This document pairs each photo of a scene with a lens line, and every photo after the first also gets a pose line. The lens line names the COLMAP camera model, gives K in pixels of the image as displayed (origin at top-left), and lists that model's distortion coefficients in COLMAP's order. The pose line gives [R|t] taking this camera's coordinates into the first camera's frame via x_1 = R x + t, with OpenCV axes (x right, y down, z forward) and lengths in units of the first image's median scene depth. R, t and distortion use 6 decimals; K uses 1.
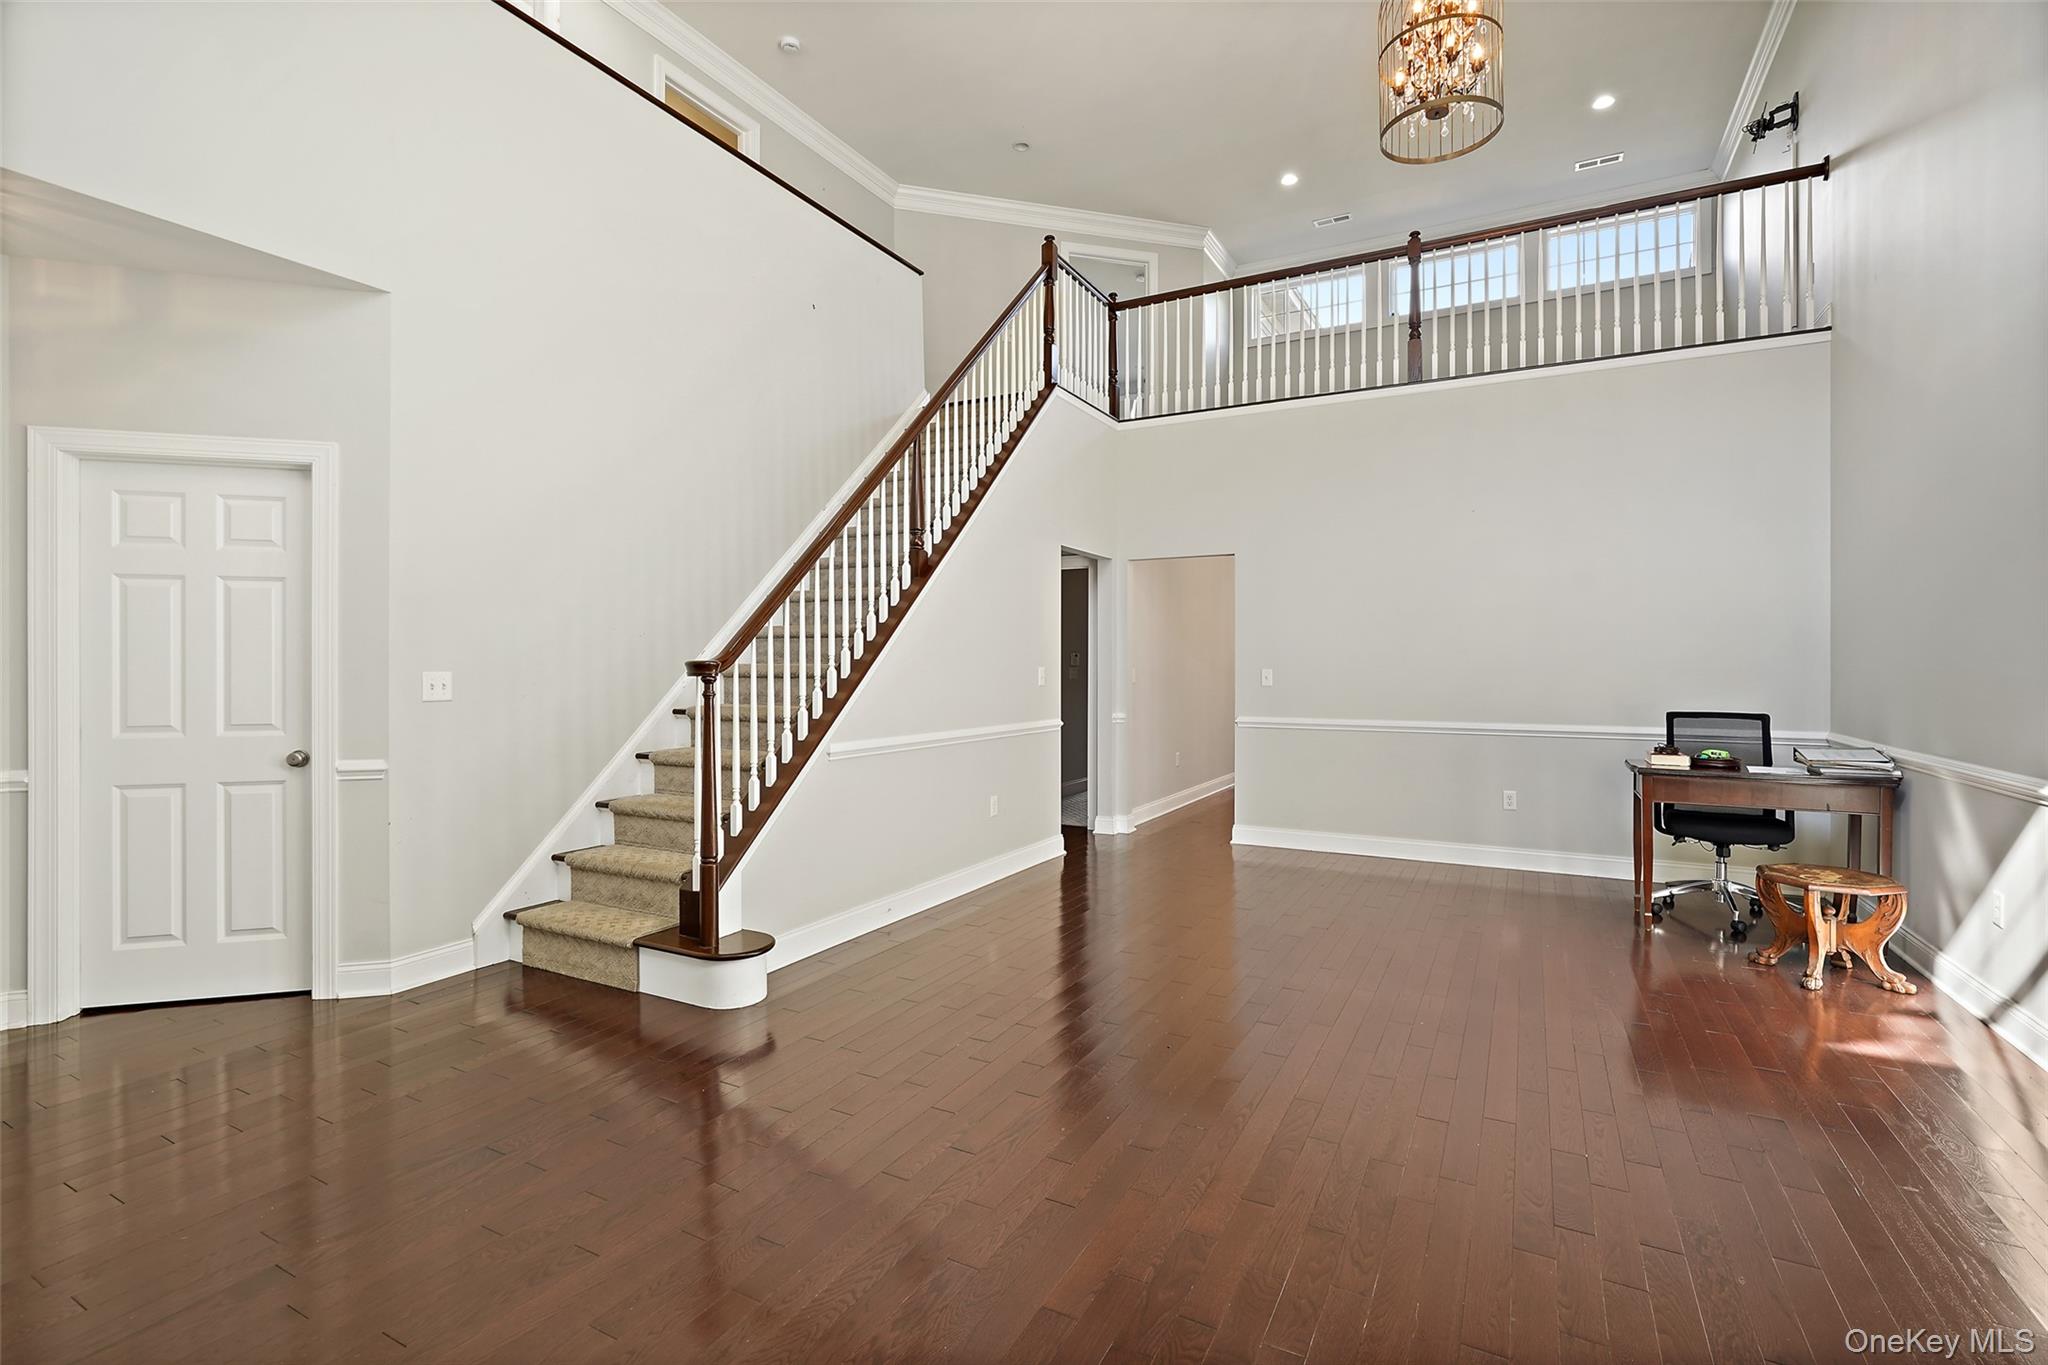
lens RADIAL K [[938.0, 0, 1035.1], [0, 938.0, 672.2], [0, 0, 1]] dist [0.000427, 0.000974]
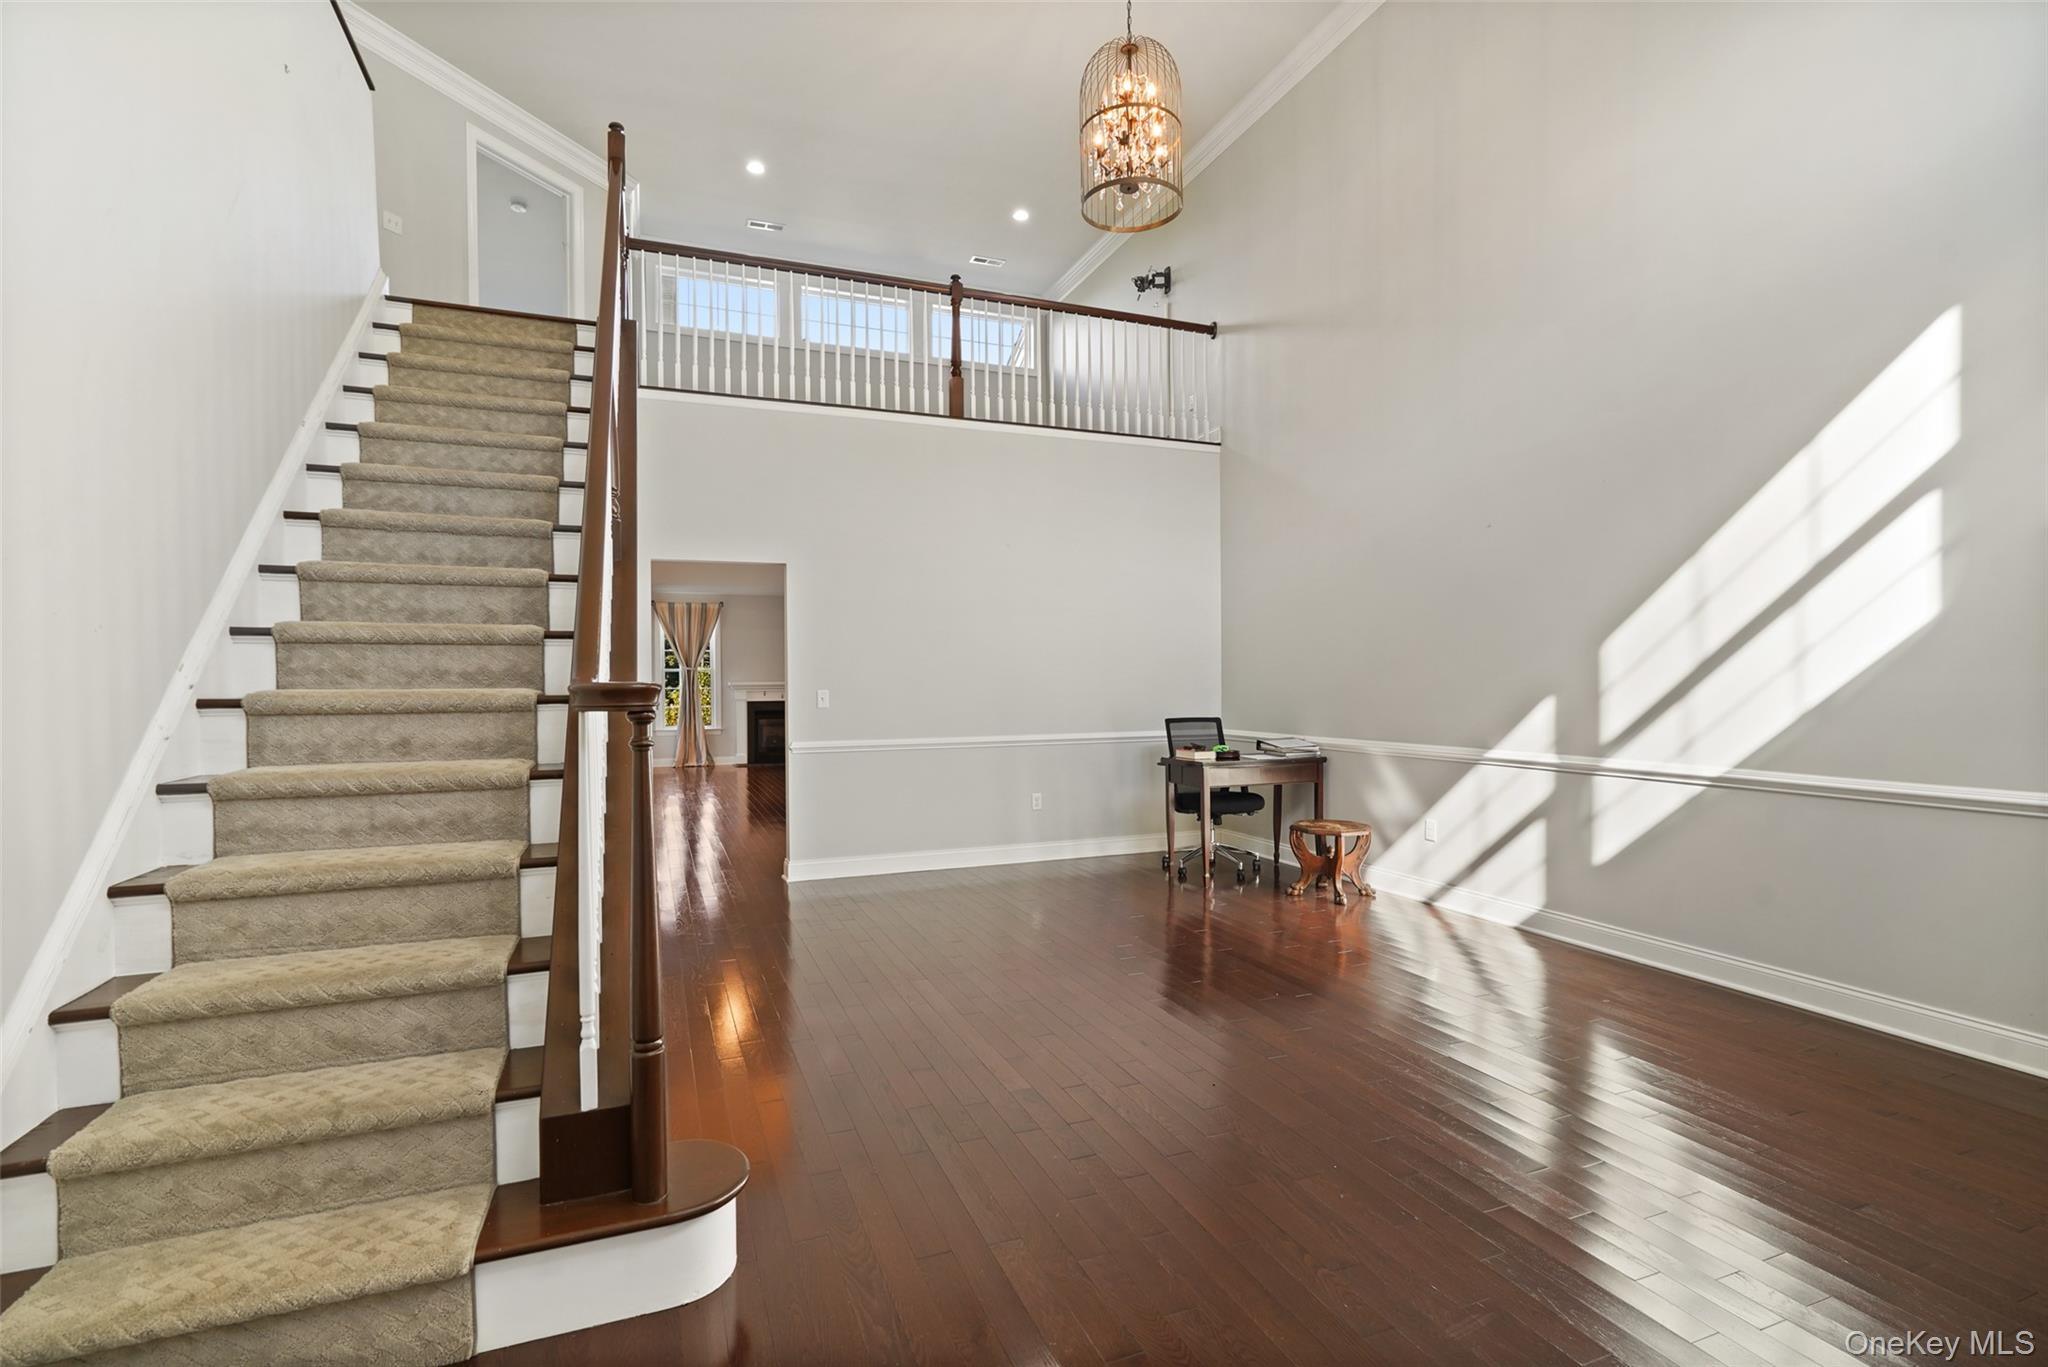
lens RADIAL K [[938.0, 0, 1030.6], [0, 938.0, 681.0], [0, 0, 1]] dist [0.000427, 0.000974]
pose [[0.643184, -0.008707, 0.765662, -0.380736], [0.010983, 0.999937, 0.002146, -0.012559], [-0.765633, 0.007029, 0.643240, 0.270414]]
